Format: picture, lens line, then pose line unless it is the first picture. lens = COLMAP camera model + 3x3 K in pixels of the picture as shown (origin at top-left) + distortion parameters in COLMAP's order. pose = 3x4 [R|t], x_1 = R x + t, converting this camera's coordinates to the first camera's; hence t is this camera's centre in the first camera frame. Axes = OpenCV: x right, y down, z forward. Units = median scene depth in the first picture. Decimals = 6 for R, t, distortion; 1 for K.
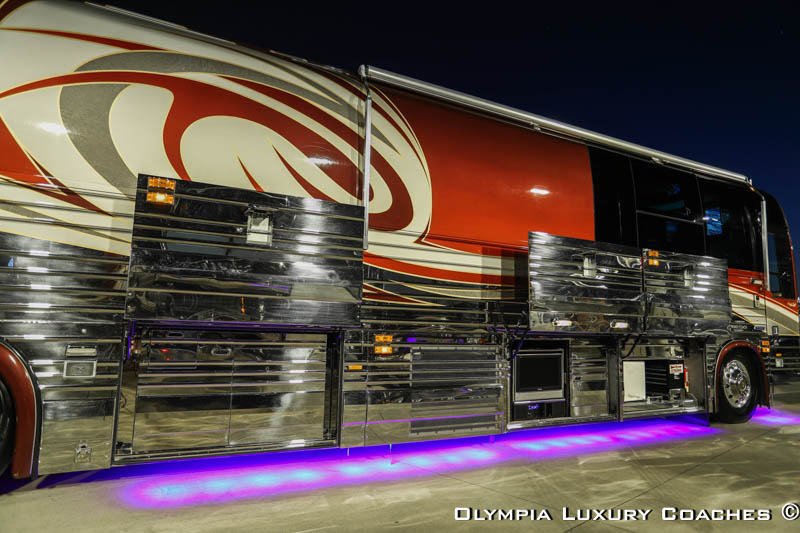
lens RADIAL K [[524.0, 0, 403.4], [0, 524.0, 267.0], [0, 0, 1]] dist [-0.028999, 0.003943]
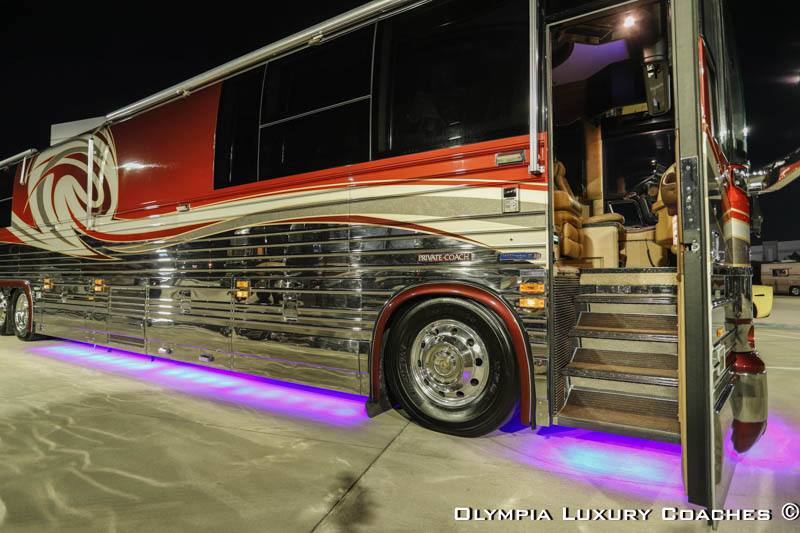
lens RADIAL K [[450.0, 0, 400.4], [0, 450.0, 265.7], [0, 0, 1]] dist [-0.070554, 0.043008]
pose [[0.472950, -0.051831, -0.879563, 1.790982], [0.111053, 0.993814, 0.001150, 0.207049], [0.874063, -0.098222, 0.475780, 1.290190]]
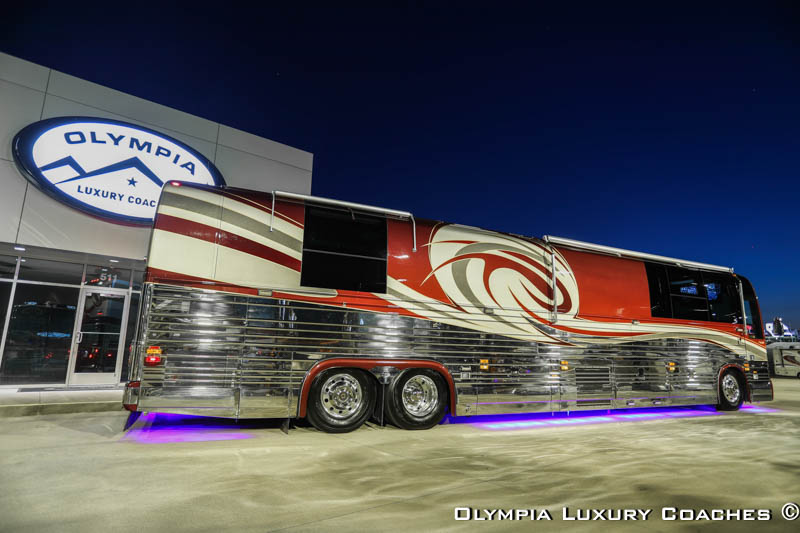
lens RADIAL K [[450.0, 0, 400.4], [0, 450.0, 265.7], [0, 0, 1]] dist [-0.070554, 0.043008]
pose [[0.997530, -0.009014, -0.069655, -0.650996], [0.003855, 0.997262, -0.073847, -0.150594], [0.070130, 0.073396, 0.994834, -1.041230]]
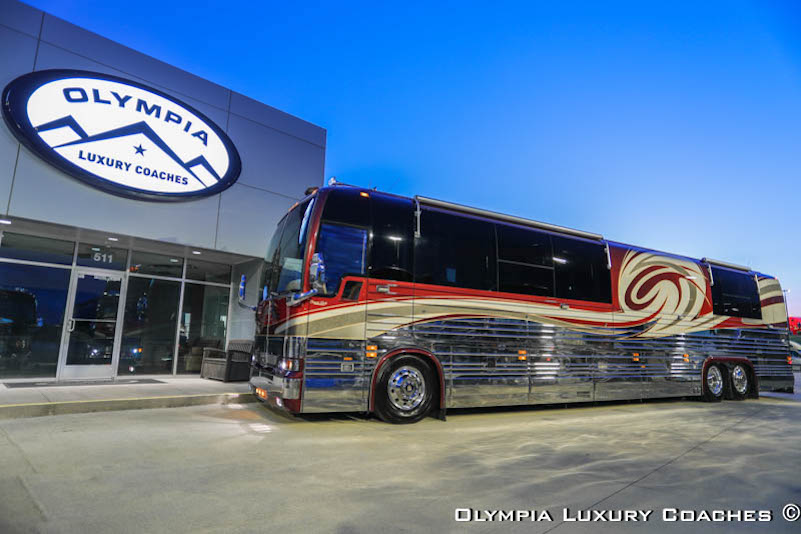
lens RADIAL K [[455.6, 0, 400.1], [0, 455.6, 265.9], [0, 0, 1]] dist [-0.060235, 0.036756]
pose [[0.999568, 0.013515, 0.026083, -1.064171], [-0.012254, 0.998776, -0.047917, -0.144288], [-0.026698, 0.047577, 0.998511, -0.944367]]
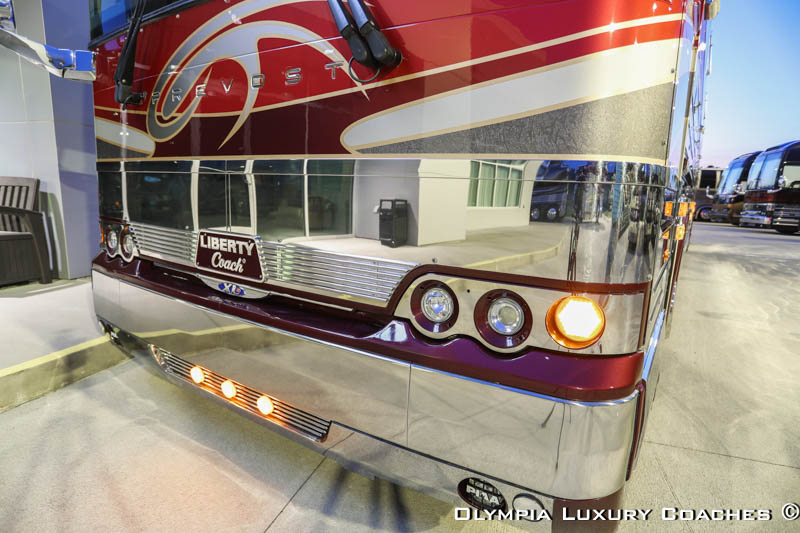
lens RADIAL K [[450.0, 0, 400.4], [0, 450.0, 265.7], [0, 0, 1]] dist [-0.070554, 0.043008]
pose [[0.870350, -0.080416, 0.485824, -1.598406], [-0.071377, 0.955555, 0.286040, 0.016576], [-0.487233, -0.283632, 0.825928, 0.414351]]
